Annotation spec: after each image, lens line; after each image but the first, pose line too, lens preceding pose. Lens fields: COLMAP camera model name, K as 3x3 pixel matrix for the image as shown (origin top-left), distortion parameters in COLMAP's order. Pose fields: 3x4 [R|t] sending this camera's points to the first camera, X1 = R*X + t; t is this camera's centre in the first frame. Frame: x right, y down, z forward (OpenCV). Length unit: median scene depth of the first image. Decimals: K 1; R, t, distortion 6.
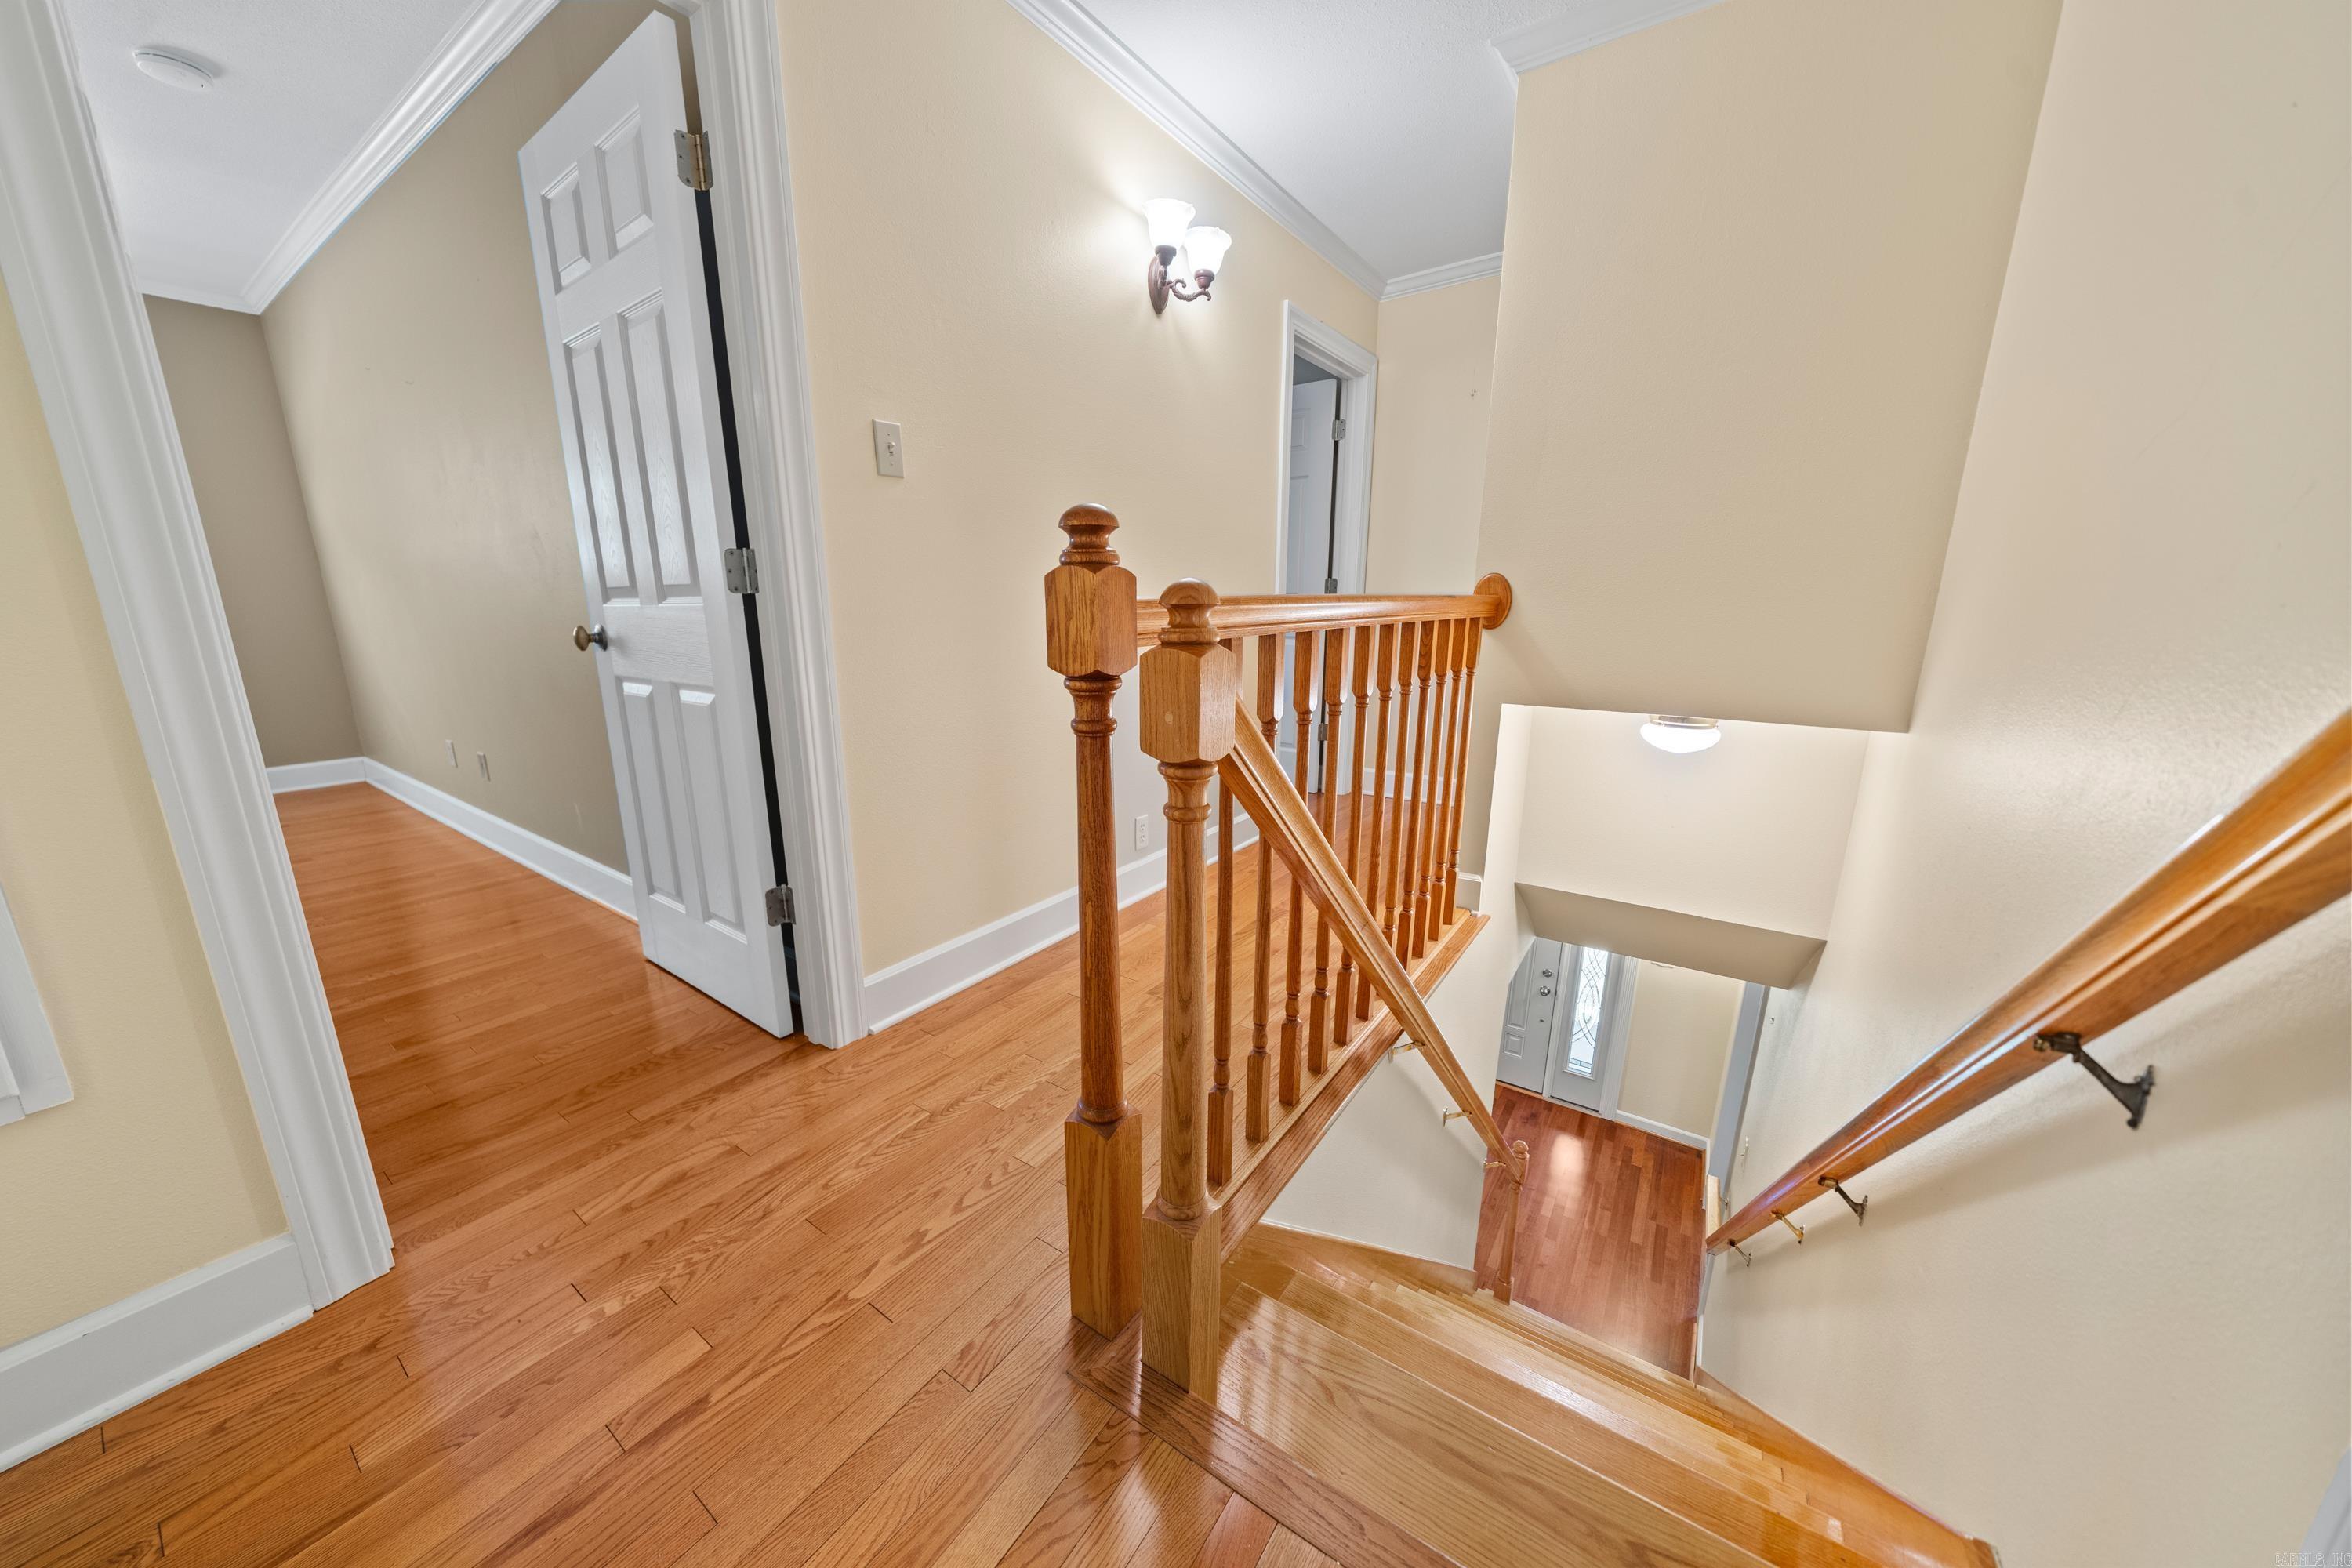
lens RADIAL K [[801.1, 0, 1162.6], [0, 801.1, 796.2], [0, 0, 1]] dist [-0.005048, 0.000219]
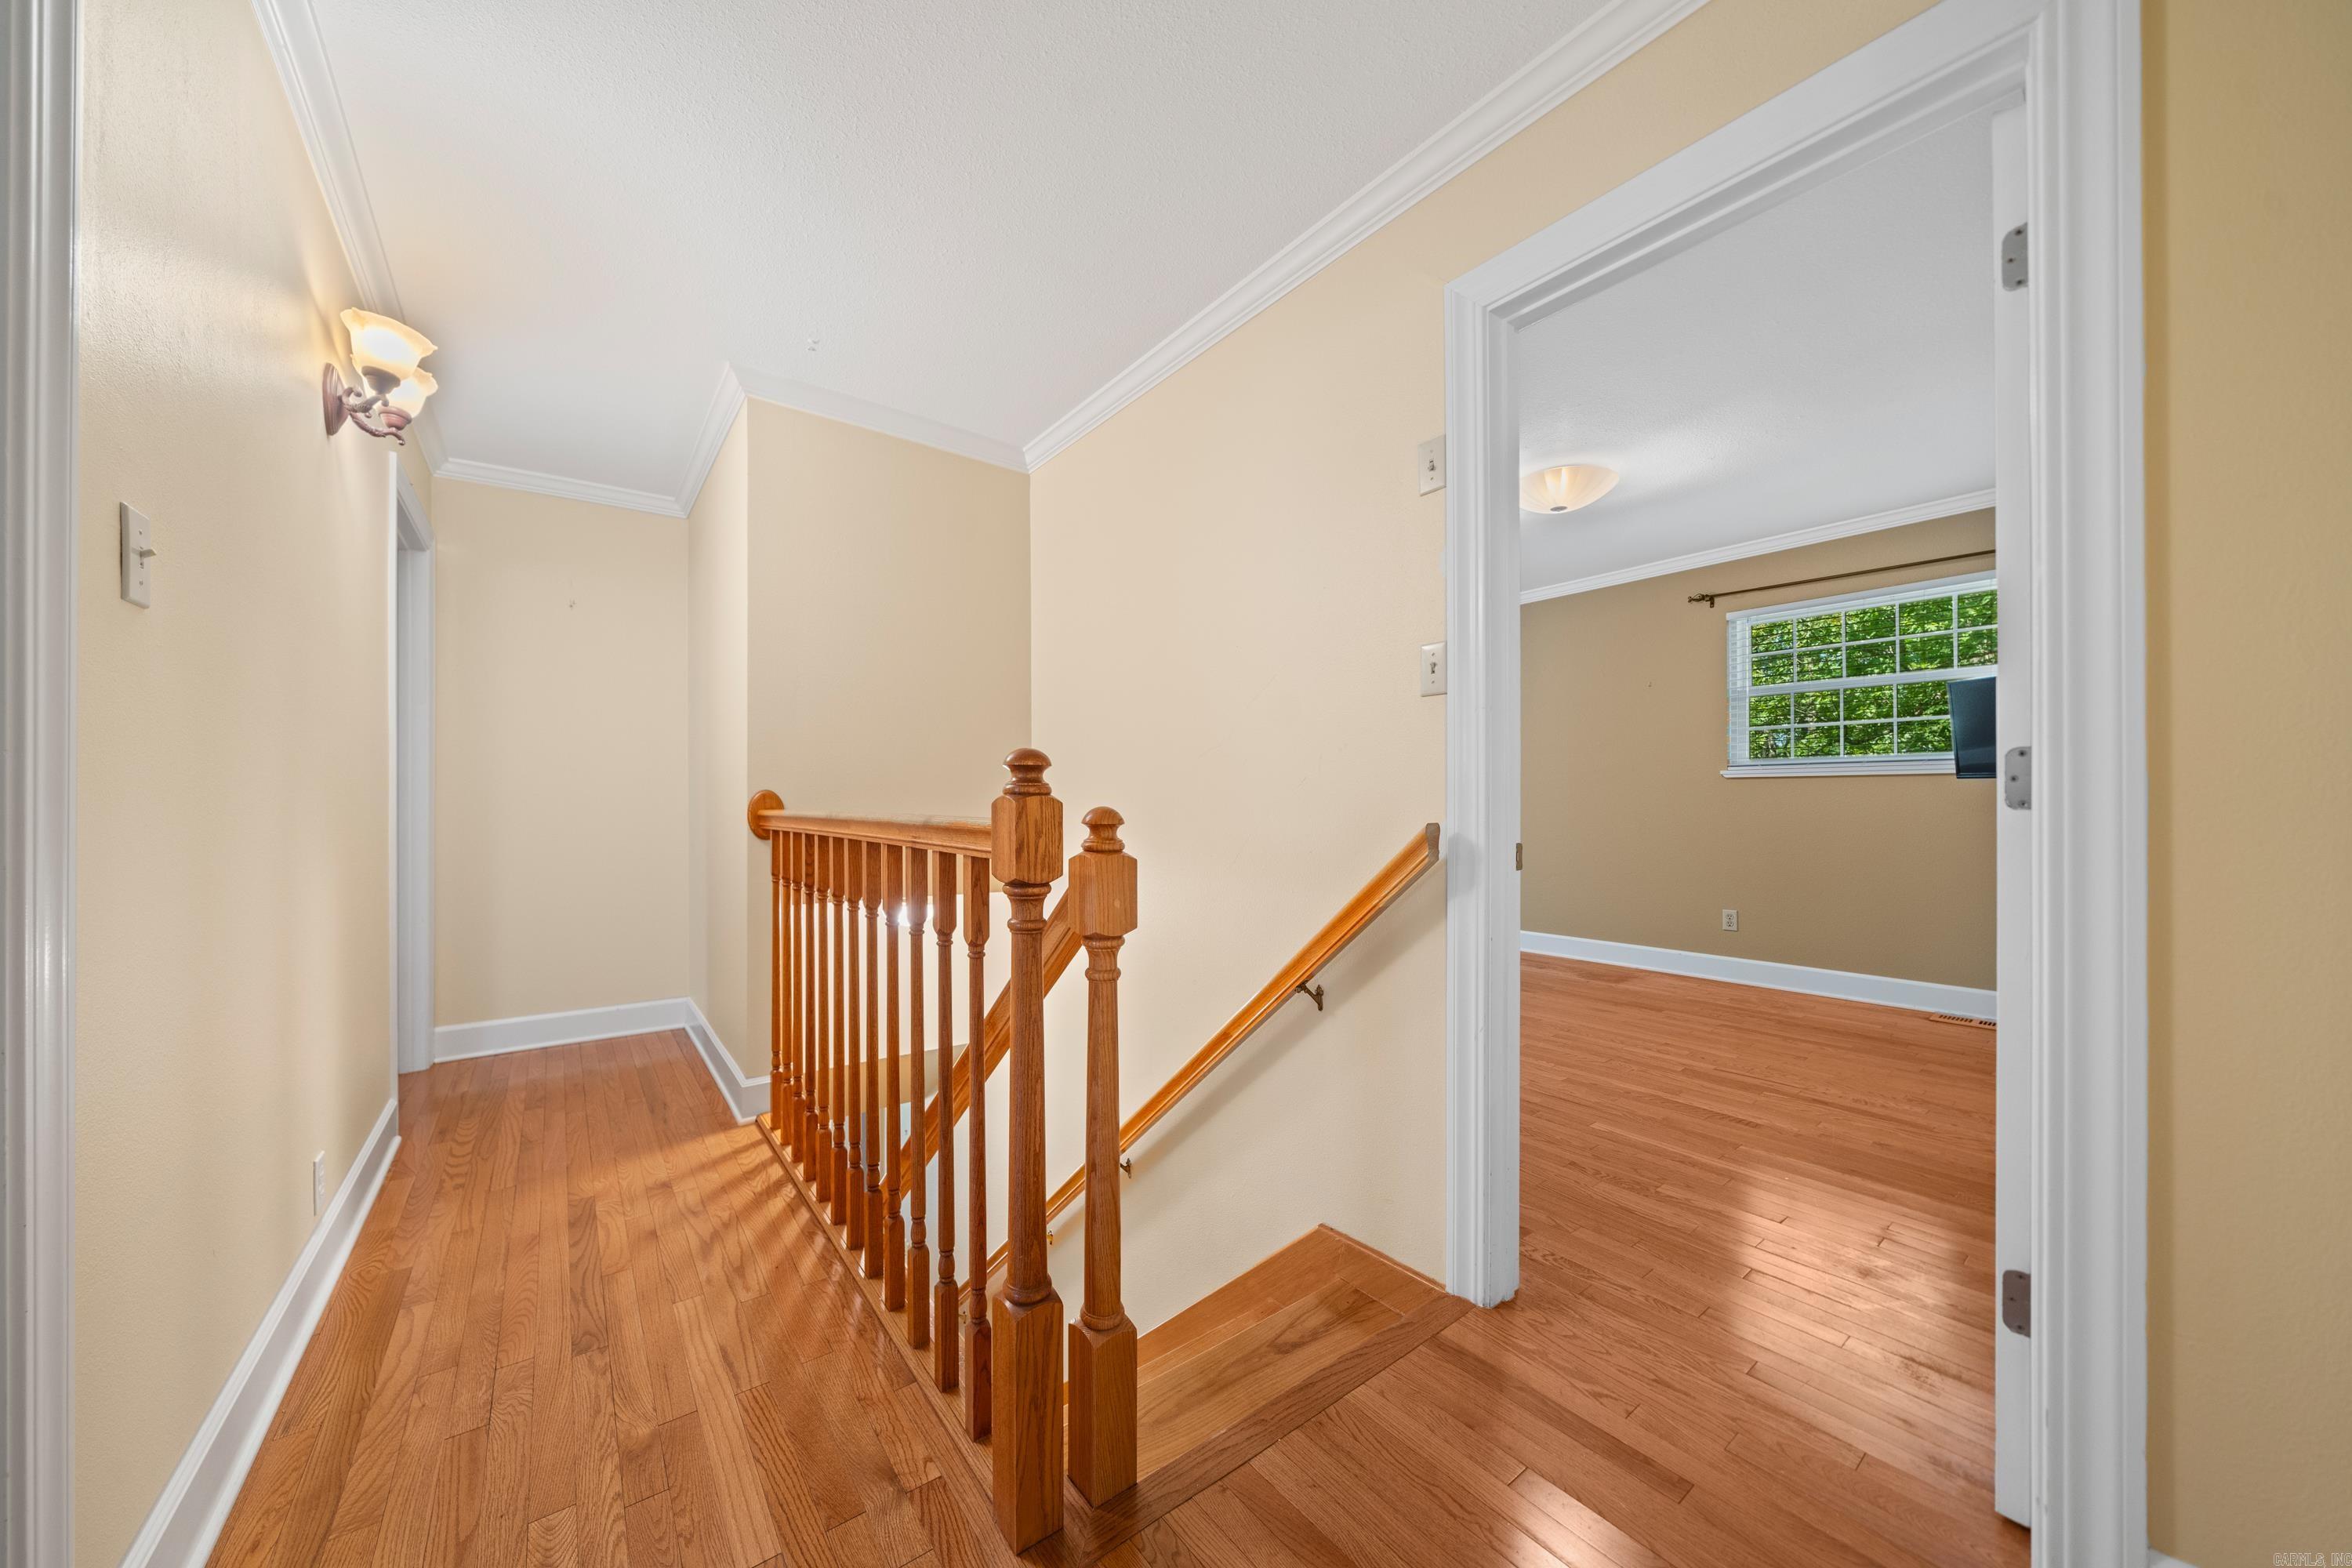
lens RADIAL K [[801.1, 0, 1162.6], [0, 801.1, 796.2], [0, 0, 1]] dist [-0.005048, 0.000219]
pose [[0.311590, 0.012059, 0.950140, -1.222704], [0.225593, 0.970392, -0.086297, -0.131352], [-0.923049, 0.241235, 0.299644, 0.429802]]
